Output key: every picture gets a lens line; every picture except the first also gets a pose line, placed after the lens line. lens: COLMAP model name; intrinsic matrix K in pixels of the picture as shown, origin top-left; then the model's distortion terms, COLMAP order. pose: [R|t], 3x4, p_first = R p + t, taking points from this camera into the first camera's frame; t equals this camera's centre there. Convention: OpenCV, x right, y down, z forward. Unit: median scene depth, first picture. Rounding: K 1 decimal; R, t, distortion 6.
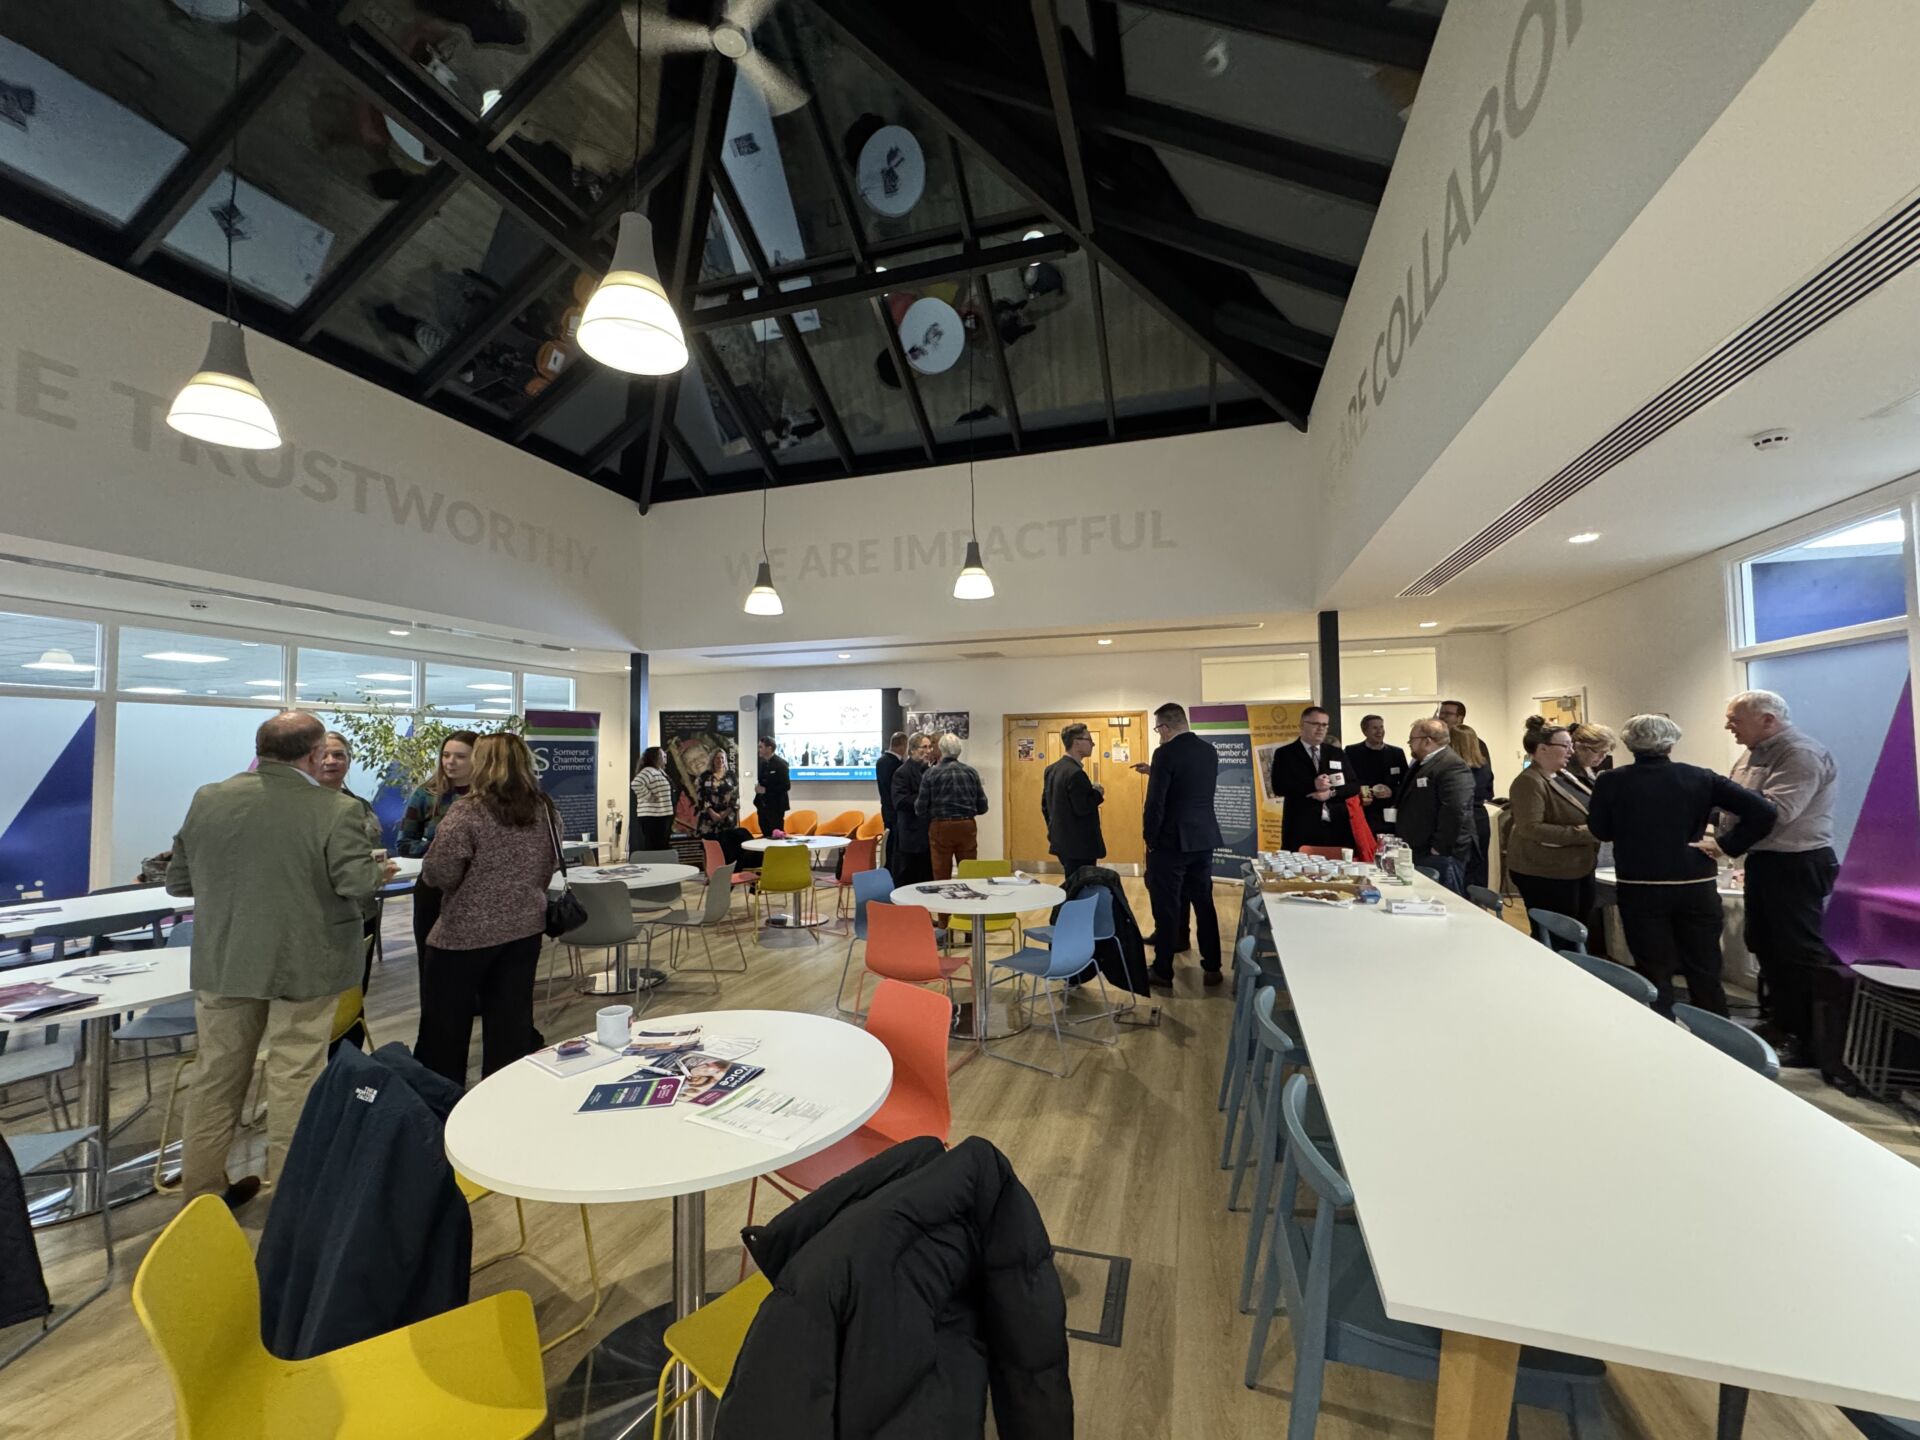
lens RADIAL K [[768.7, 0, 954.8], [0, 768.7, 718.7], [0, 0, 1]] dist [0.001781, 0.000020]
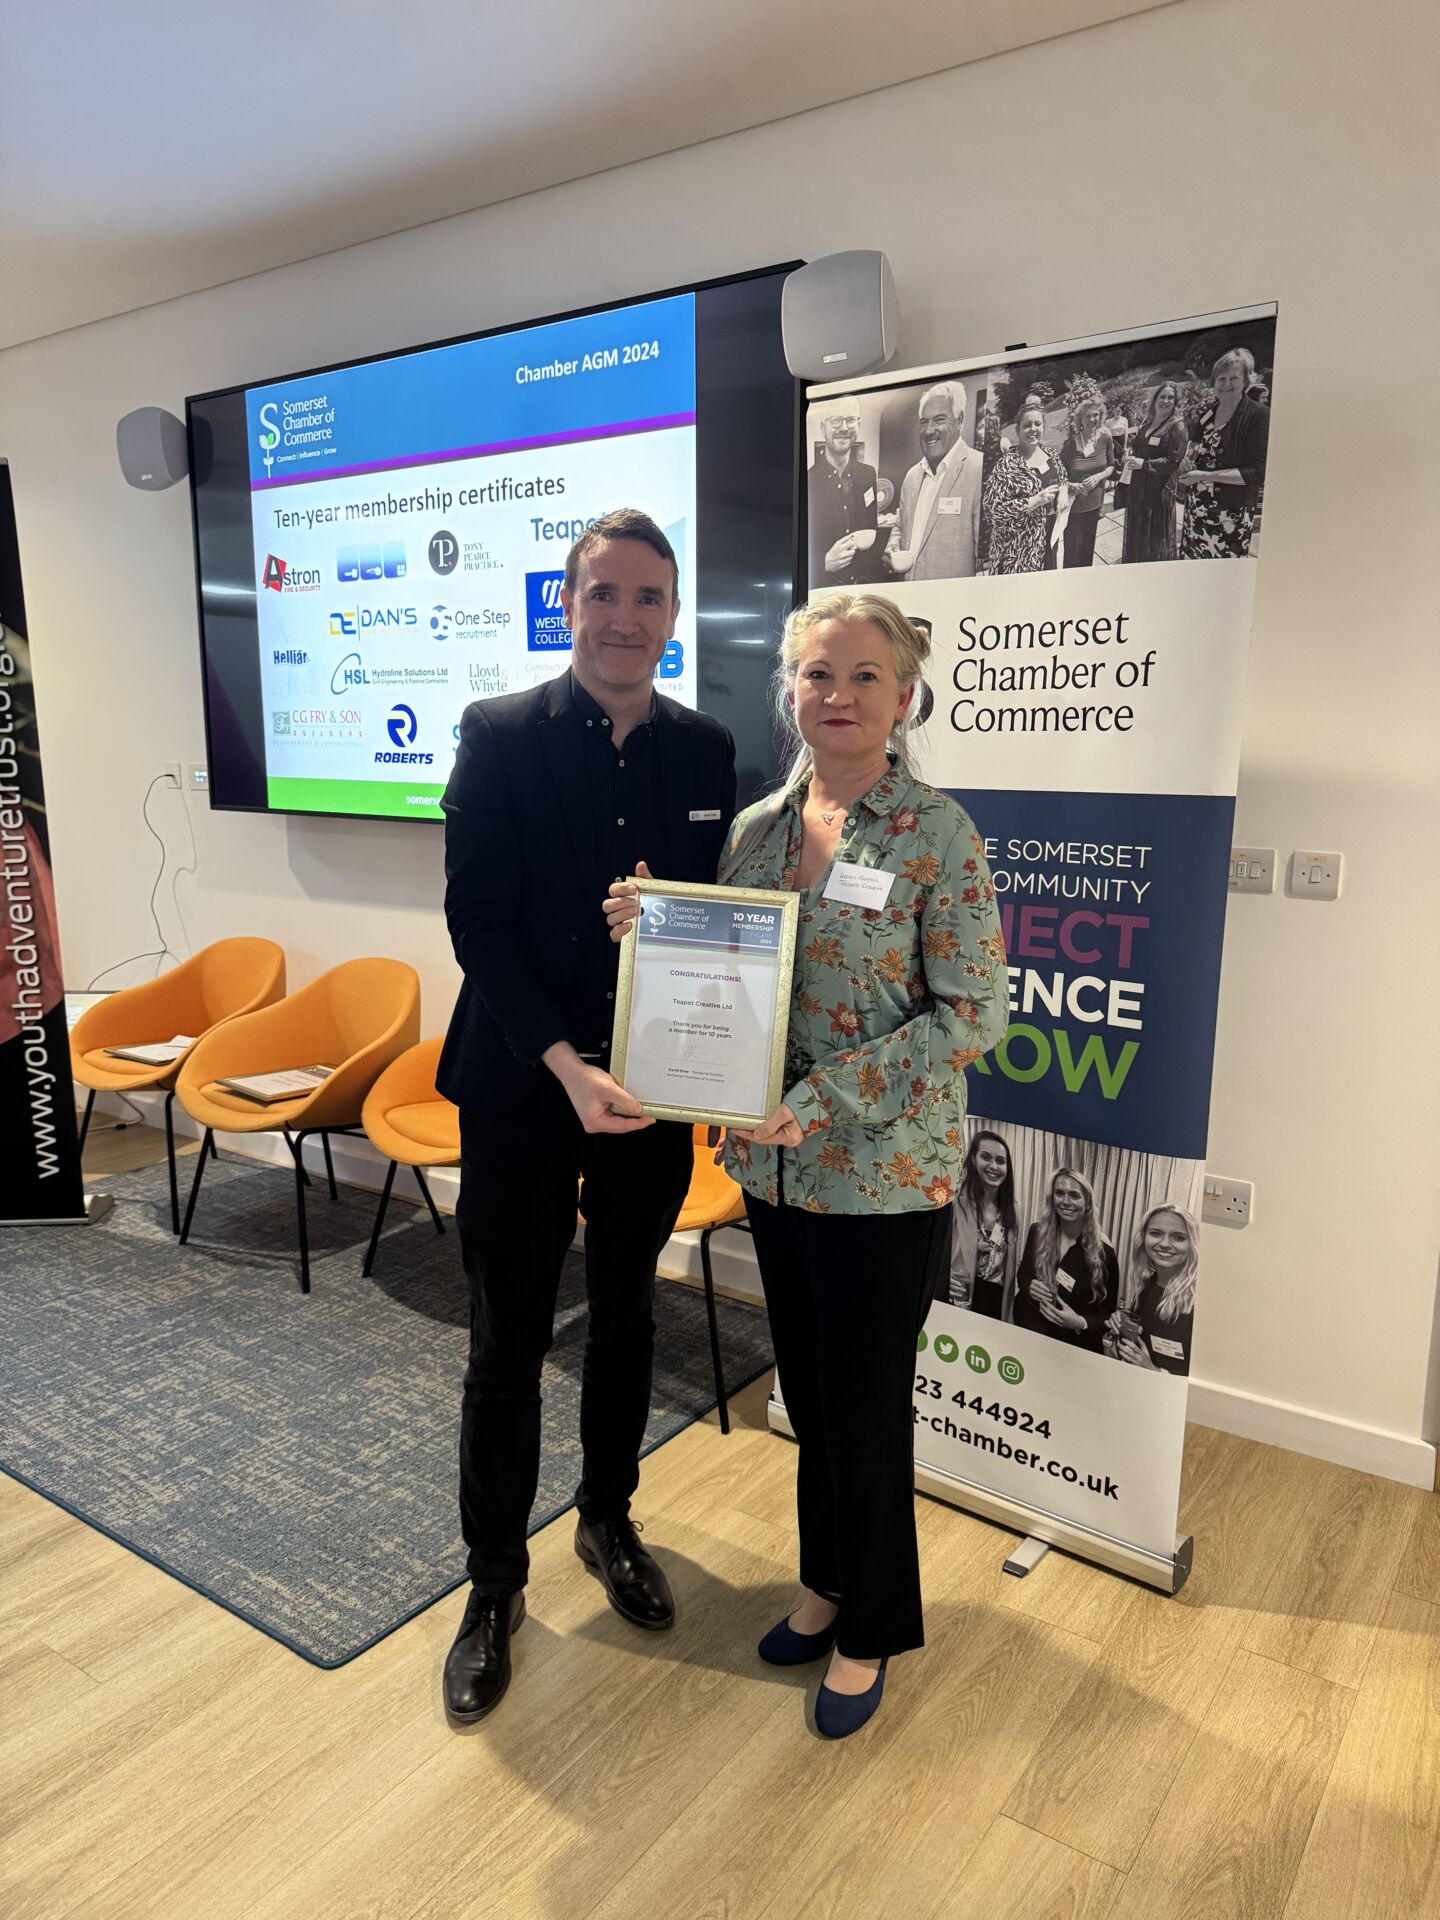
lens RADIAL K [[1351.7, 0, 715.4], [0, 1351.7, 952.3], [0, 0, 1]] dist [0.066498, -0.113821]
pose [[0.952873, 0.059293, -0.297518, 0.004894], [0.006704, 0.976358, 0.216054, 0.043764], [0.303295, -0.207867, 0.929948, 0.802894]]
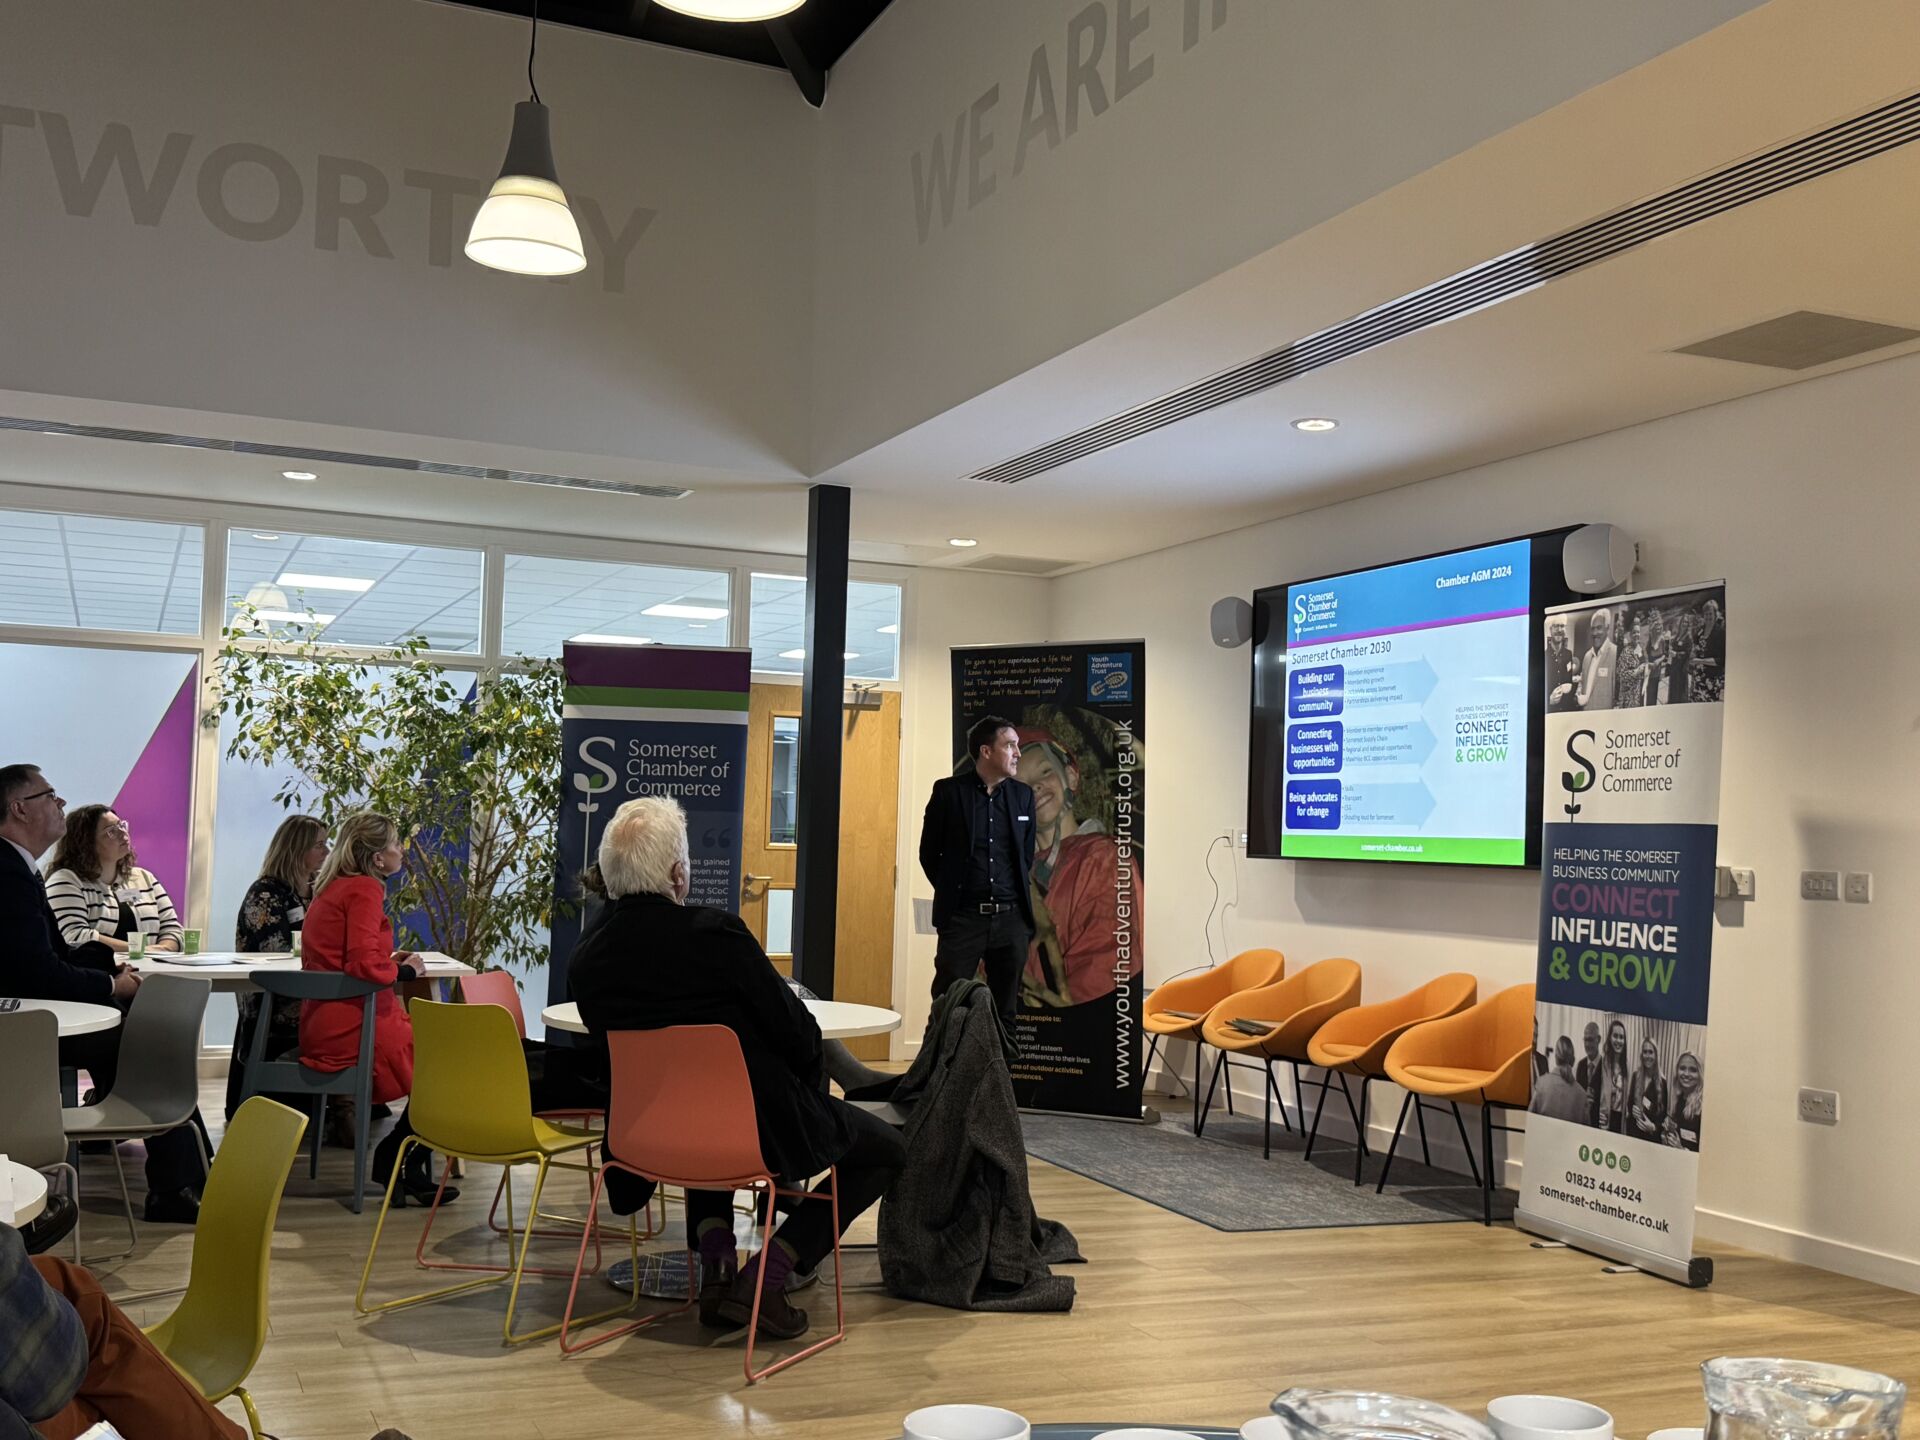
lens RADIAL K [[1948.5, 0, 967.3], [0, 1948.5, 732.5], [0, 0, 1]] dist [0.187531, -0.434516]
pose [[0.653511, -0.012648, -0.756811, 0.351535], [-0.000454, 0.999854, -0.017101, 0.050299], [0.756917, 0.011519, 0.653410, 0.446033]]
